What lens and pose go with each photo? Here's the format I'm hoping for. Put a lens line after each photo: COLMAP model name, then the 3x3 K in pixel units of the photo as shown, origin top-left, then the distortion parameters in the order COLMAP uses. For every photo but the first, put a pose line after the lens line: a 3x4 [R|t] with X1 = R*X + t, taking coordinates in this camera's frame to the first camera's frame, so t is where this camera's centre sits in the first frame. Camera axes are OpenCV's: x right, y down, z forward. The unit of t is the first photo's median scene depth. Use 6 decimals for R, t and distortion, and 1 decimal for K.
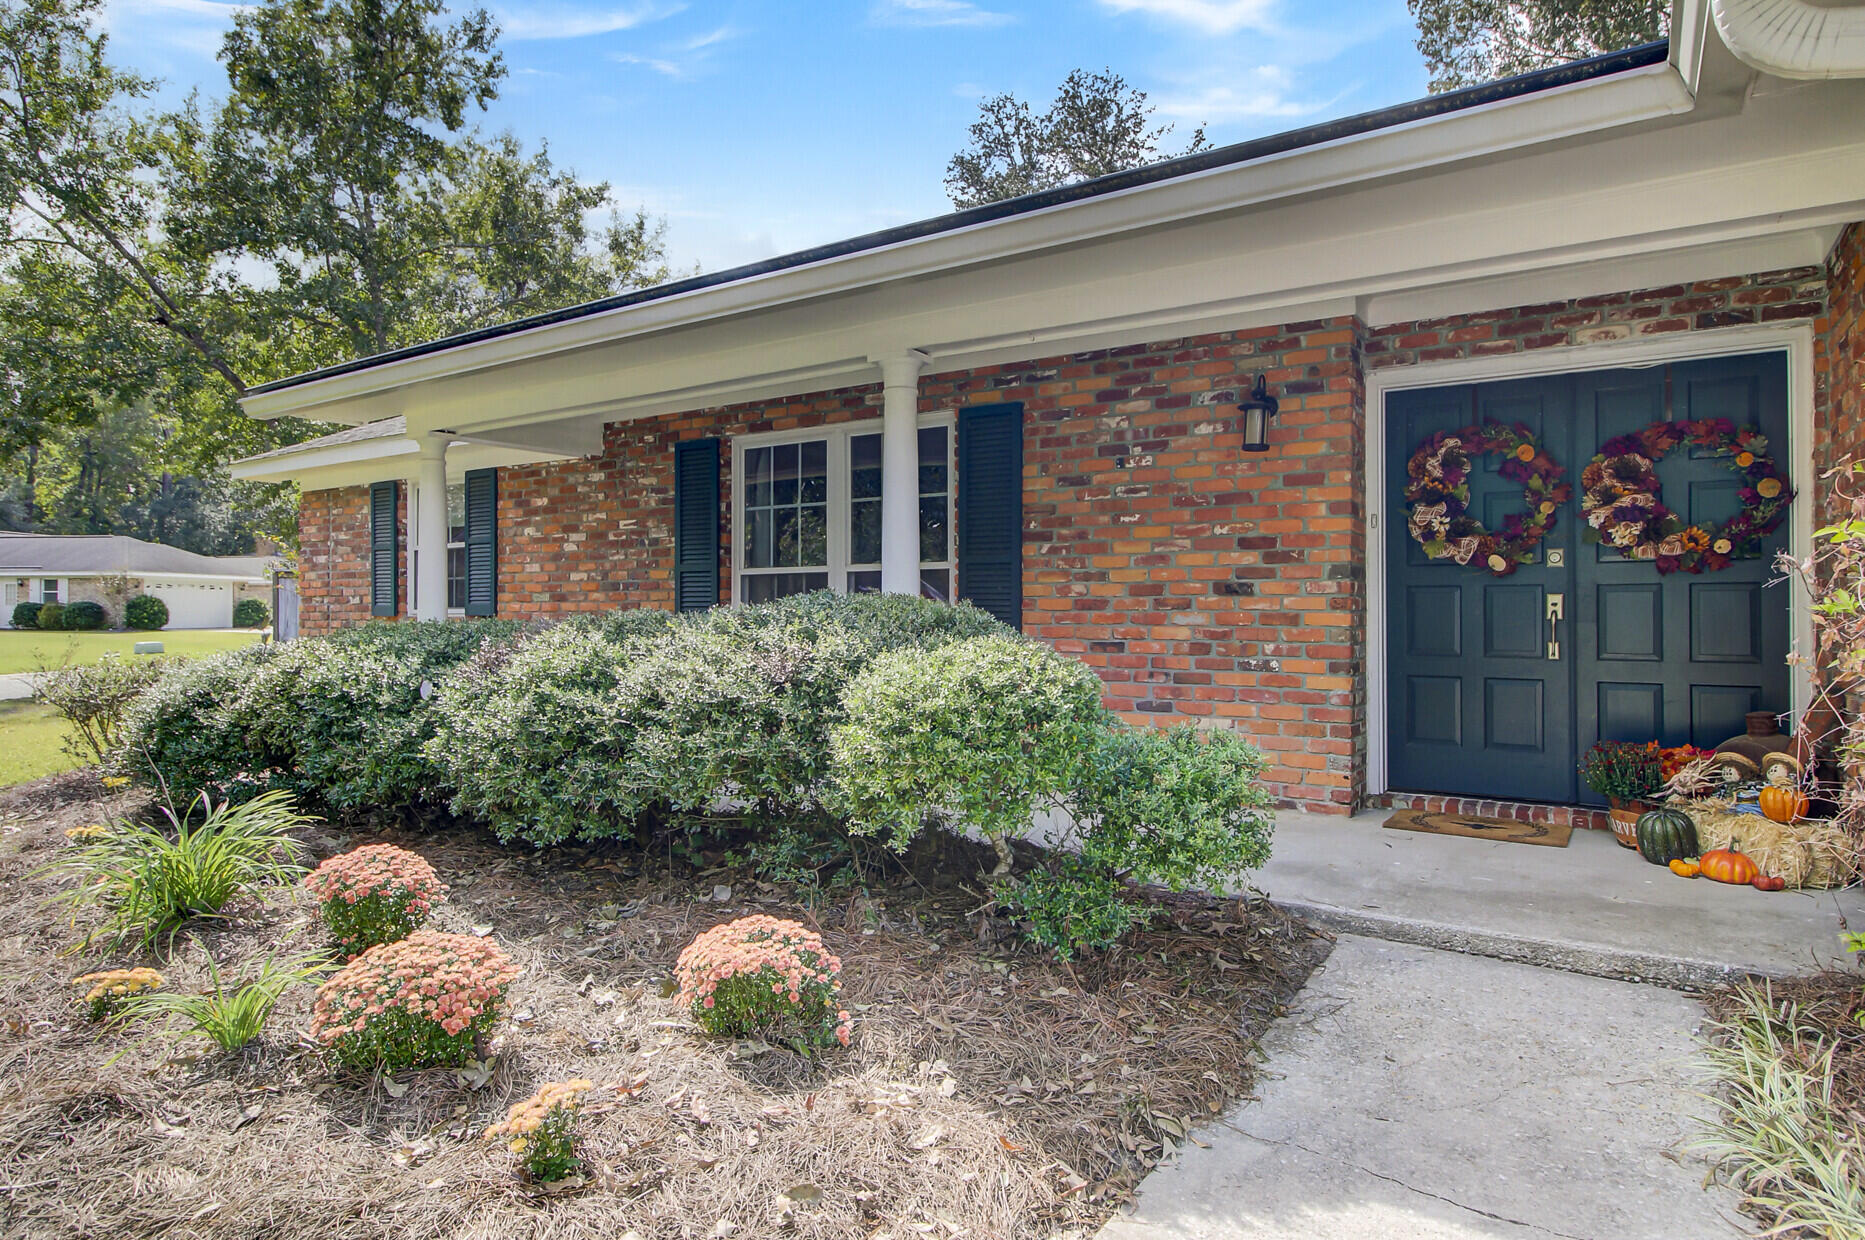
lens RADIAL K [[1082.3, 0, 912.0], [0, 1082.3, 600.8], [0, 0, 1]] dist [-0.002719, 0.000895]
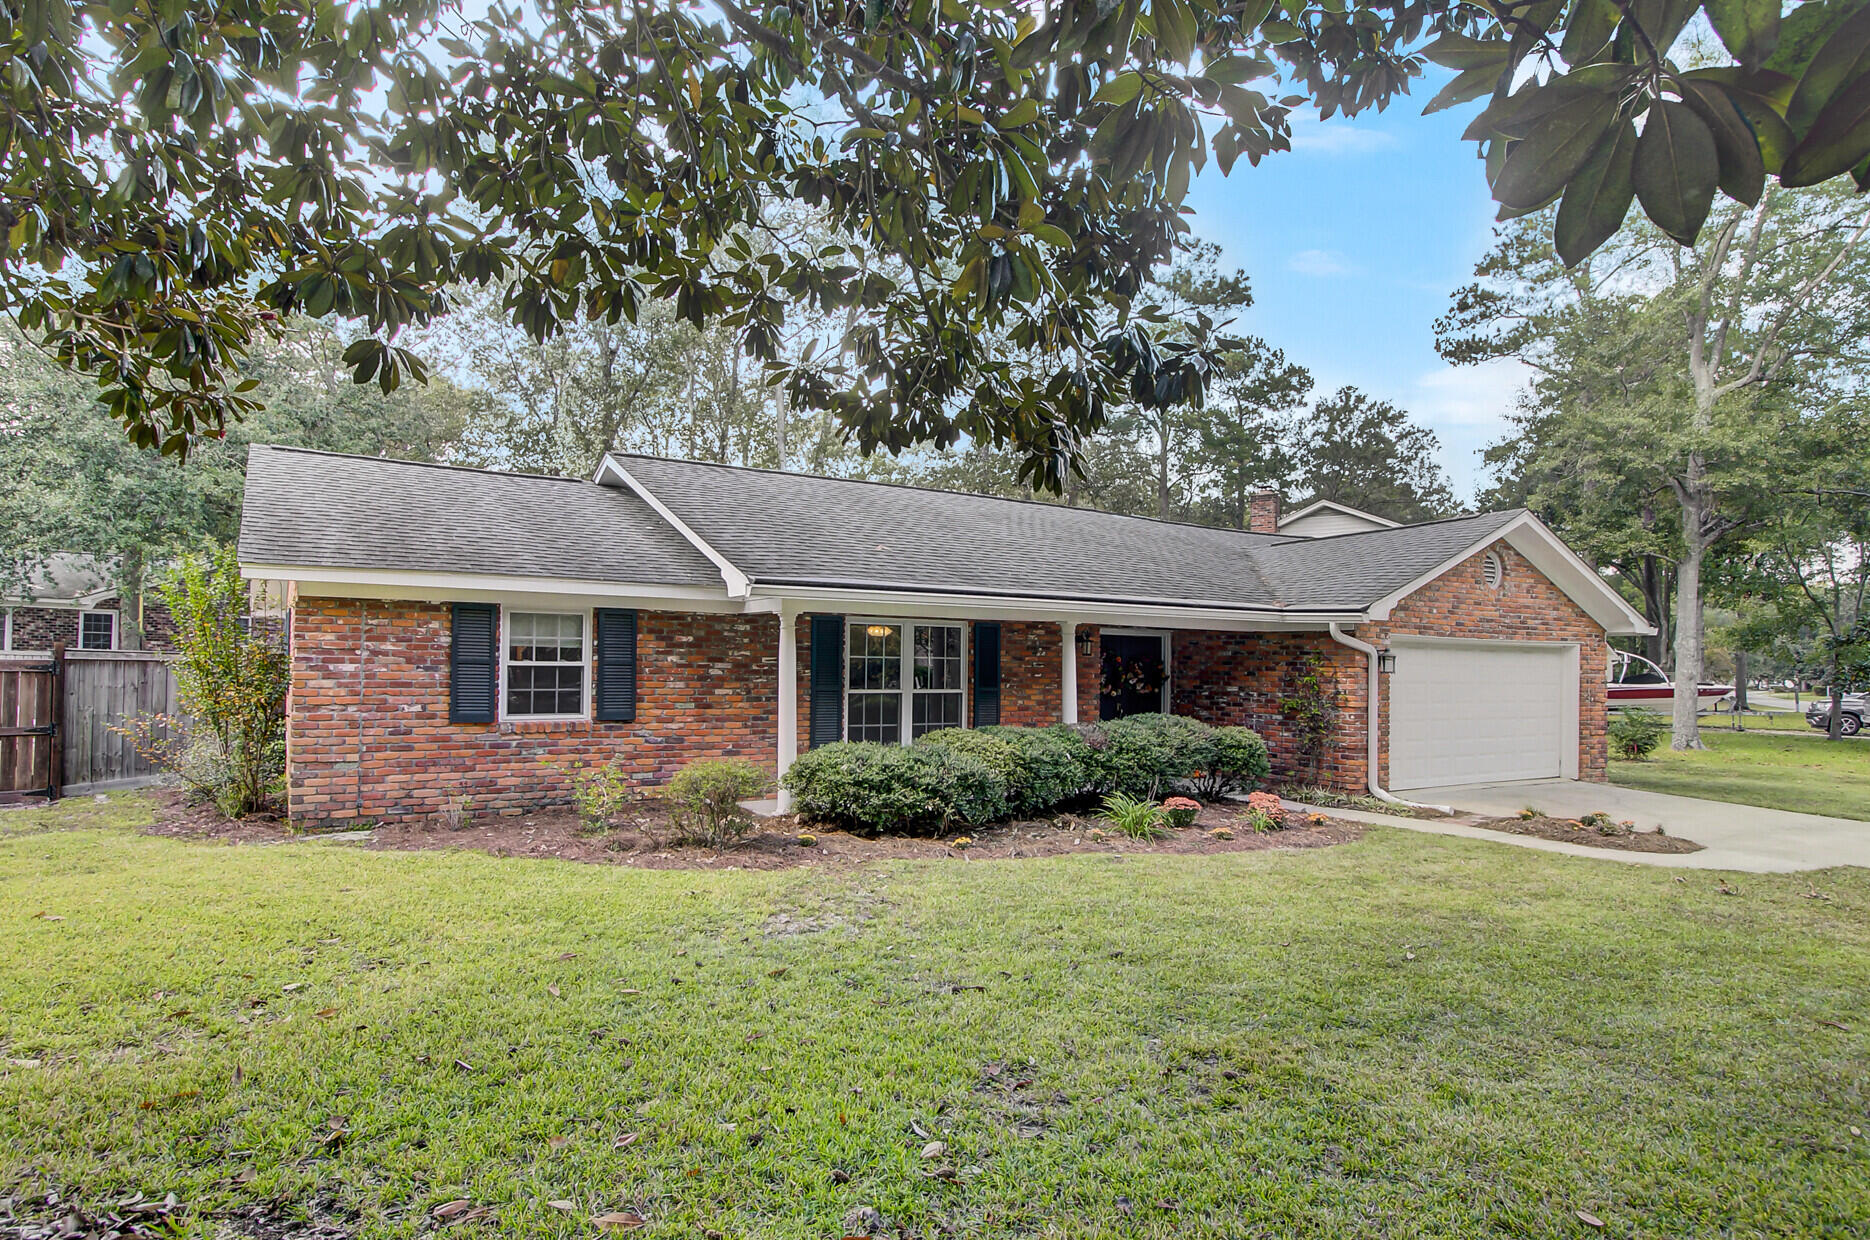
lens RADIAL K [[1011.0, 0, 934.0], [0, 1011.0, 601.2], [0, 0, 1]] dist [-0.012150, -0.000313]
pose [[0.417814, 0.066496, 0.906096, -1.630913], [-0.019784, 0.997747, -0.064100, -0.071021], [-0.908317, 0.008856, 0.418189, 0.162064]]
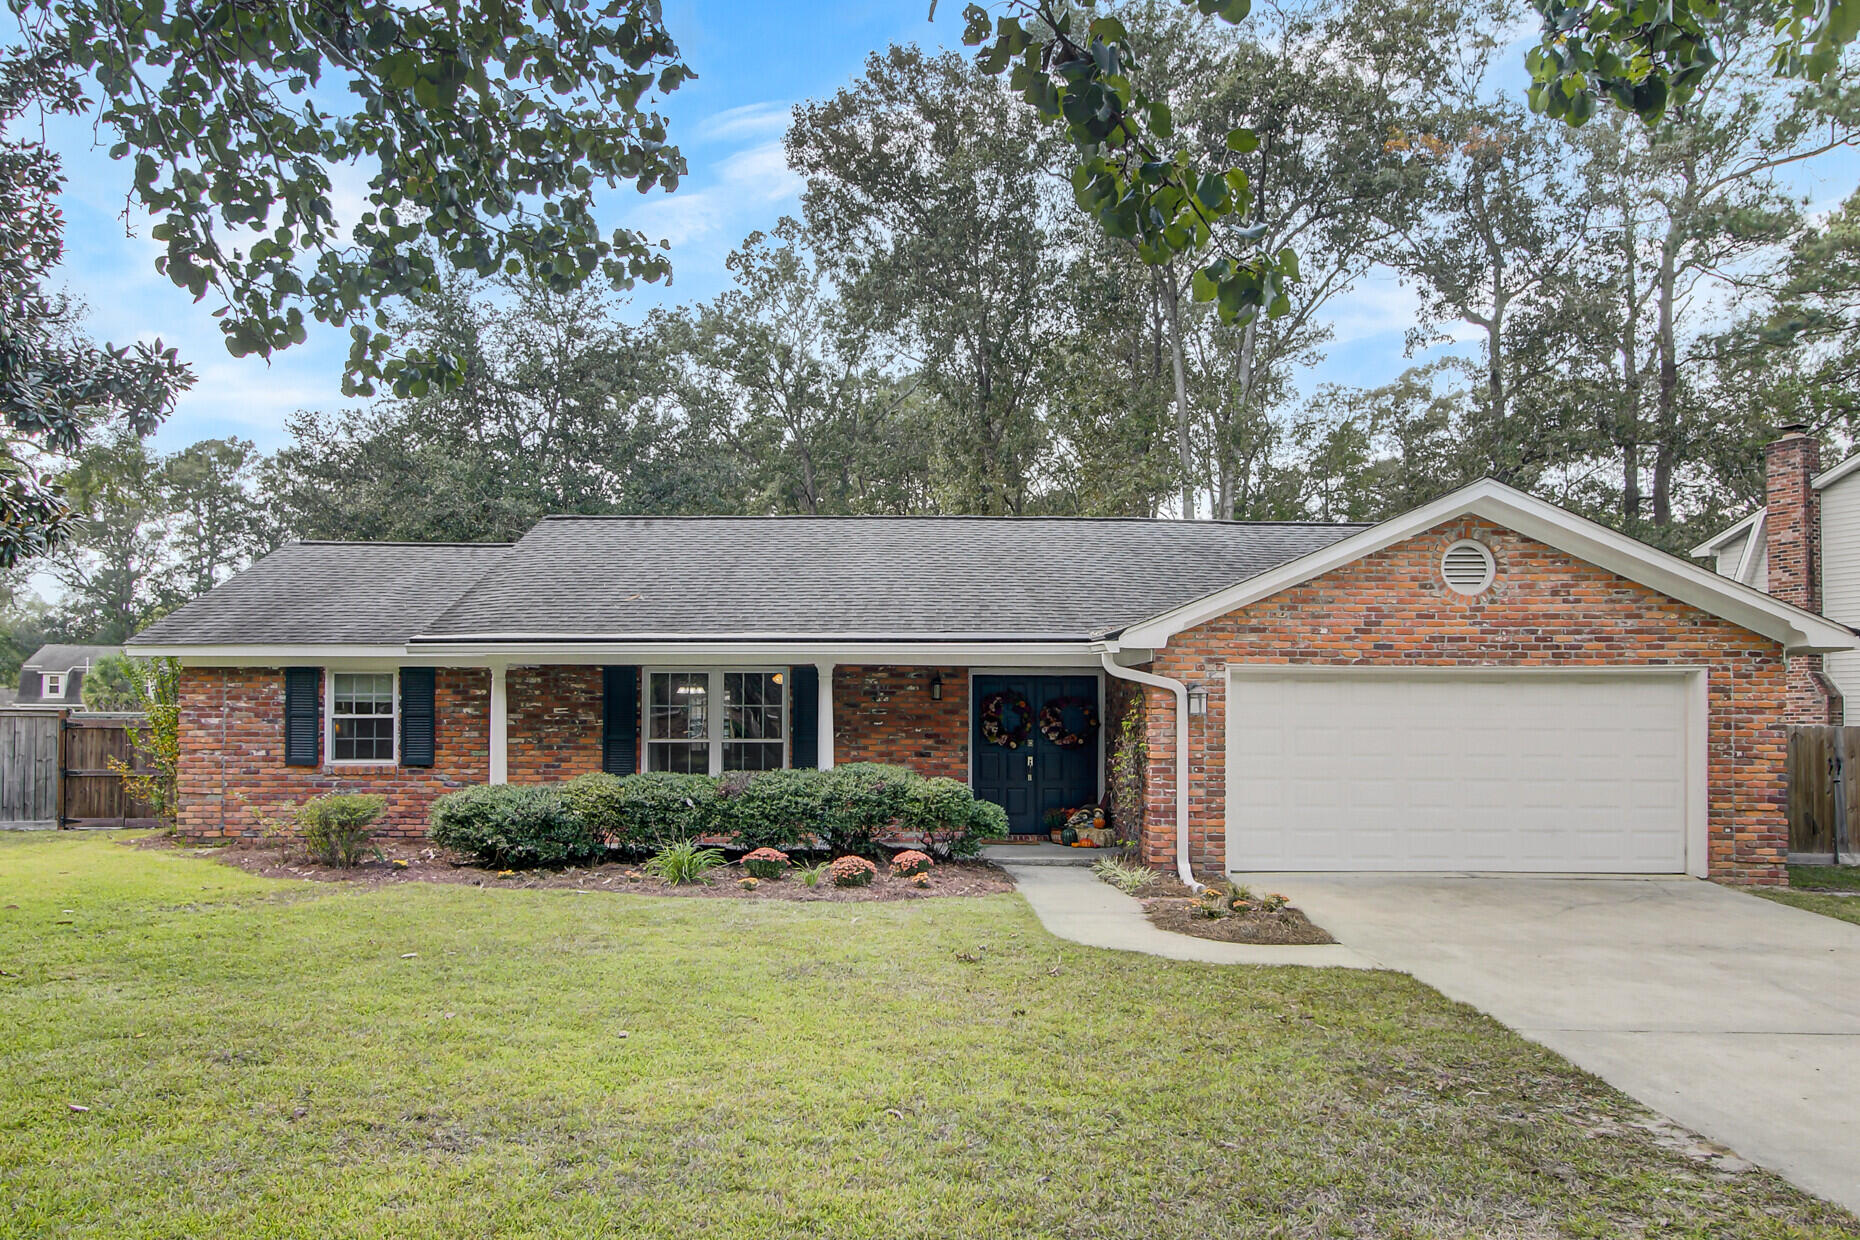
lens RADIAL K [[1337.4, 0, 937.9], [0, 1337.4, 620.2], [0, 0, 1]] dist [0.007011, -0.020544]
pose [[0.832361, 0.049906, 0.551982, -0.996644], [-0.008382, 0.996957, -0.077496, -0.058285], [-0.554170, 0.059878, 0.830247, -1.138153]]
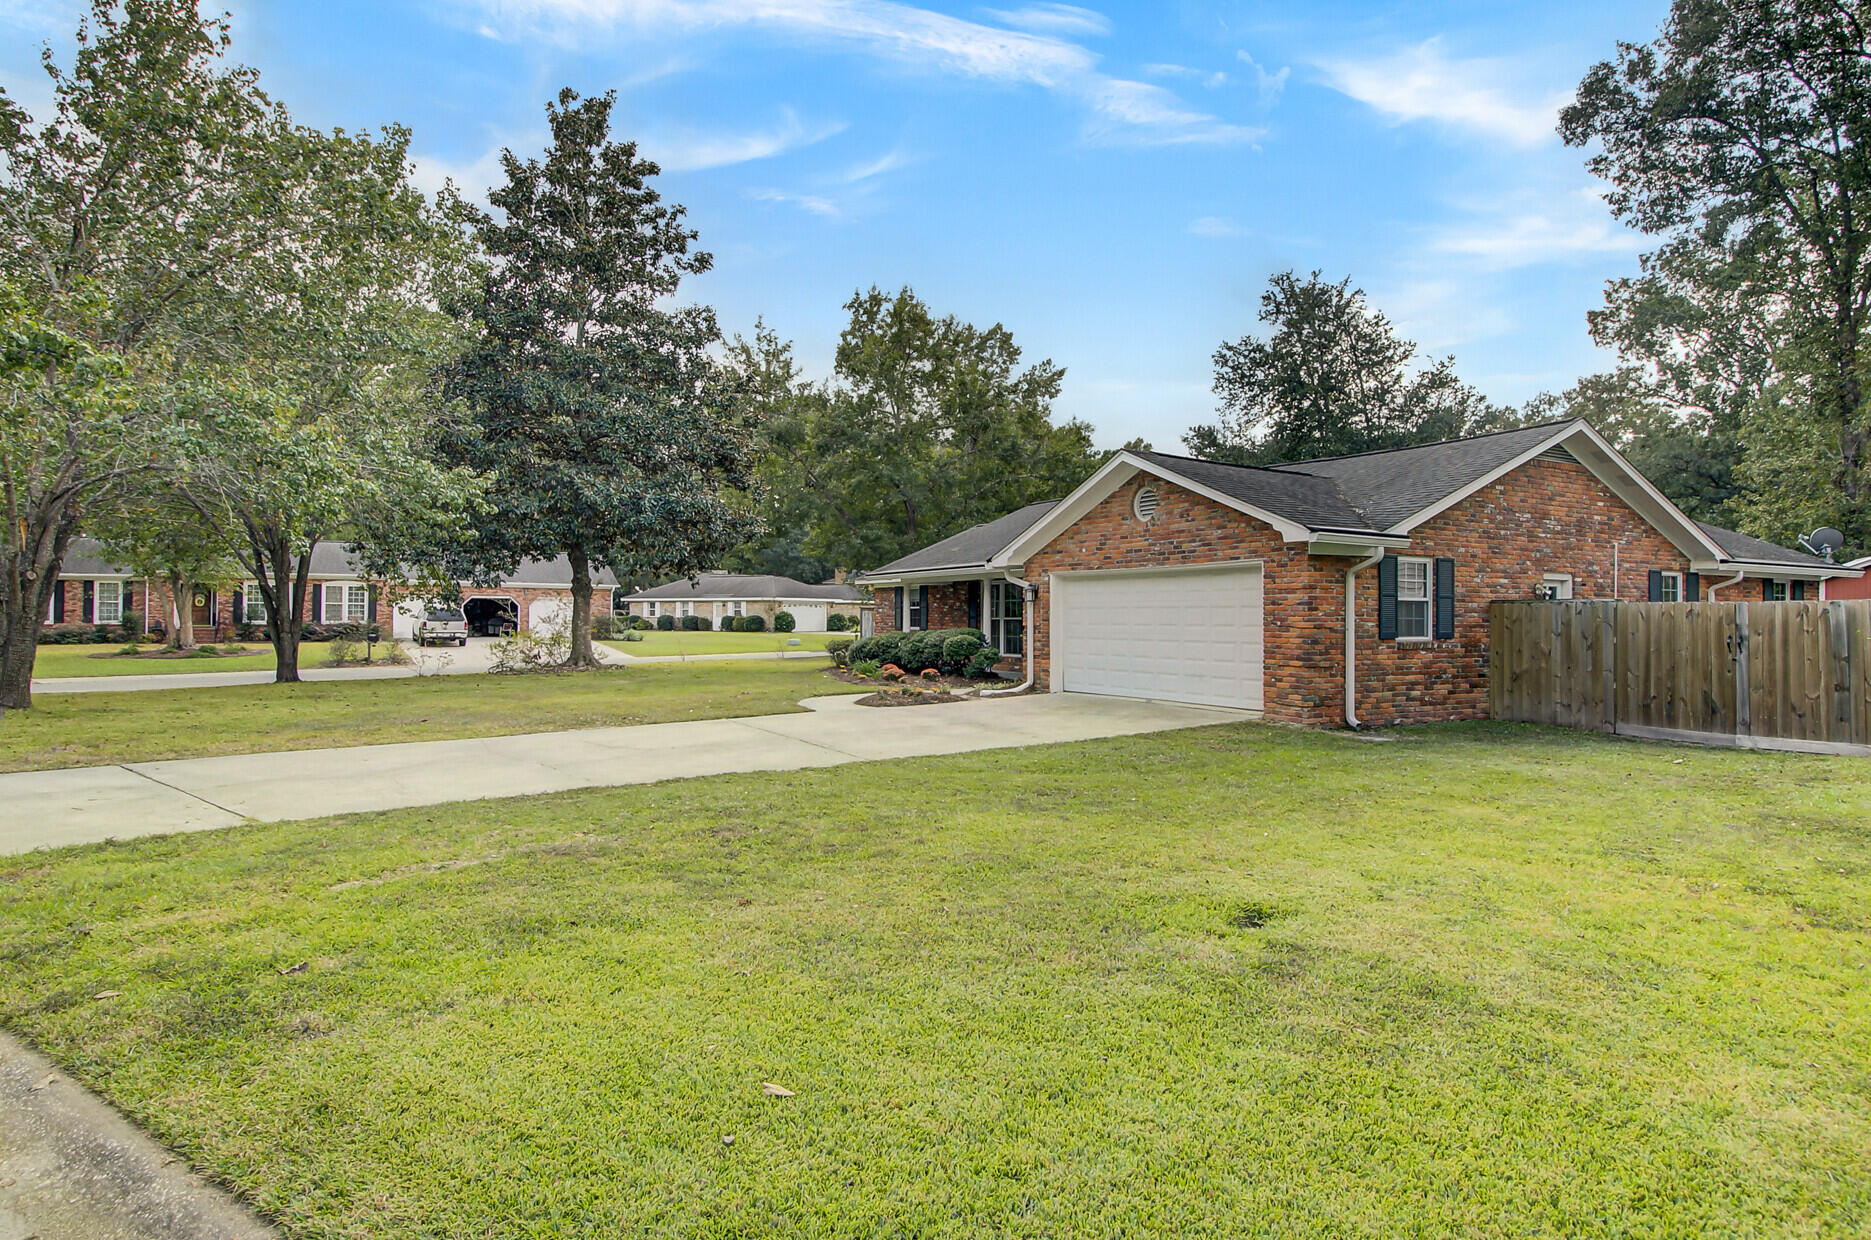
lens RADIAL K [[1011.6, 0, 927.6], [0, 1011.6, 615.6], [0, 0, 1]] dist [-0.012150, -0.000313]
pose [[0.901896, -0.001146, -0.431951, 1.151294], [0.004468, 0.999968, 0.006676, -0.057574], [0.431930, -0.007951, 0.901872, -2.167775]]
